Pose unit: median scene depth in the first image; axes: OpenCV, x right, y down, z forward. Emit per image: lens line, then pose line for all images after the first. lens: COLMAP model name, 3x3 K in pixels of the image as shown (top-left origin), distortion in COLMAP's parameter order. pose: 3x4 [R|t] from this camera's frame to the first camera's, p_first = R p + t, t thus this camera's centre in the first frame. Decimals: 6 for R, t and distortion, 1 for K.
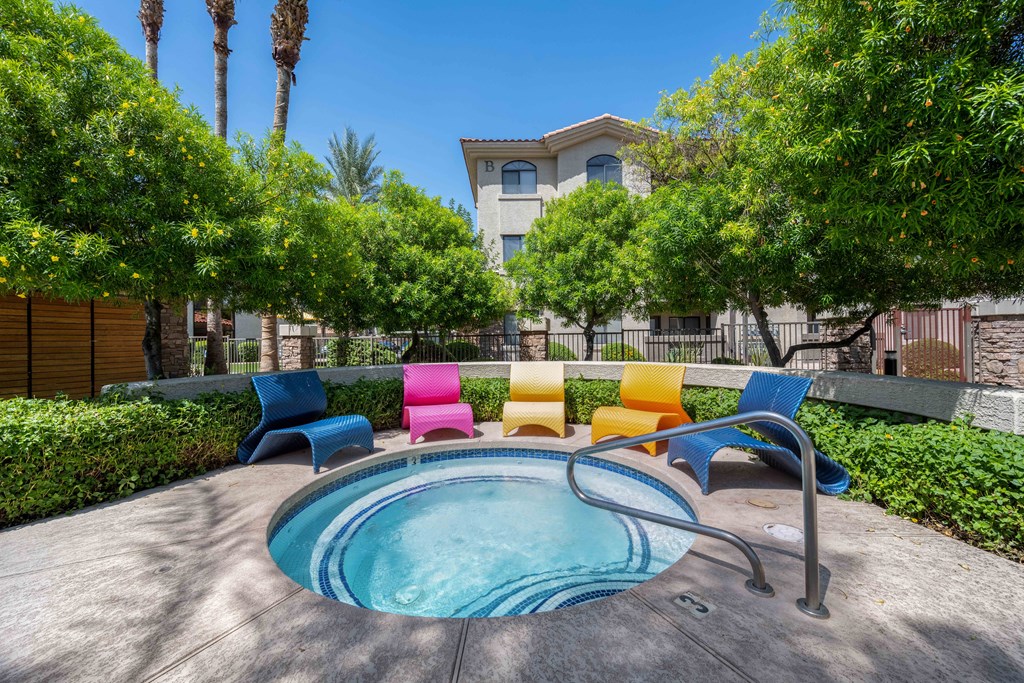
lens RADIAL K [[512.5, 0, 512.0], [0, 512.5, 341.5], [0, 0, 1]] dist [-0.002433, -0.001196]
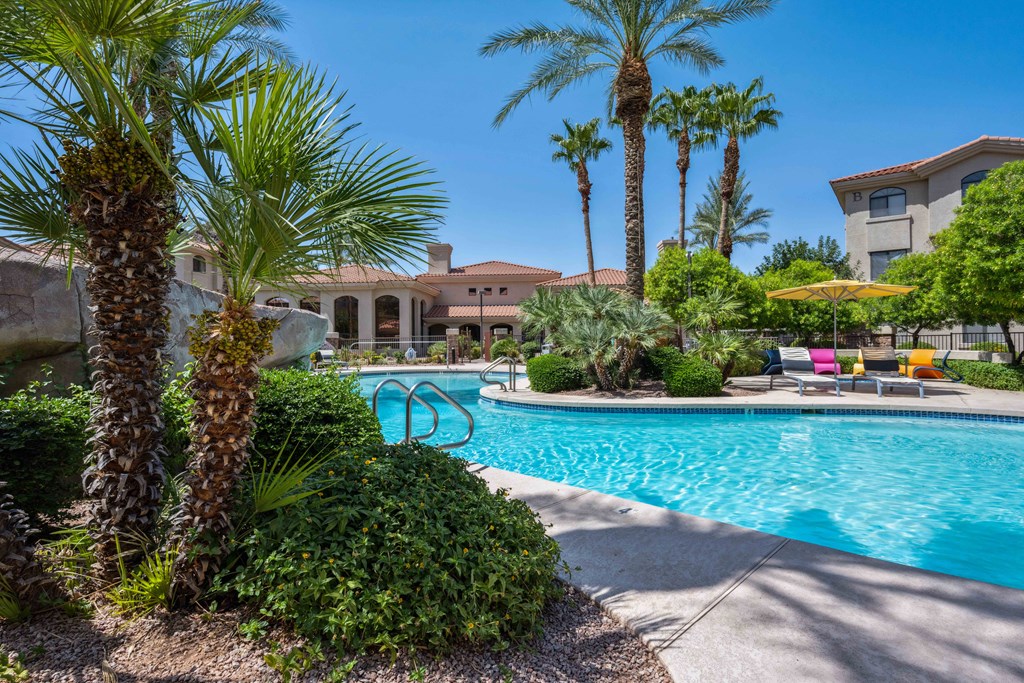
lens RADIAL K [[512.5, 0, 512.0], [0, 512.5, 341.5], [0, 0, 1]] dist [-0.002433, -0.001196]
pose [[0.797933, 0.003054, -0.602739, 0.040002], [-0.003147, 0.999995, 0.000902, 0.002466], [0.602738, 0.001177, 0.797938, -0.523194]]
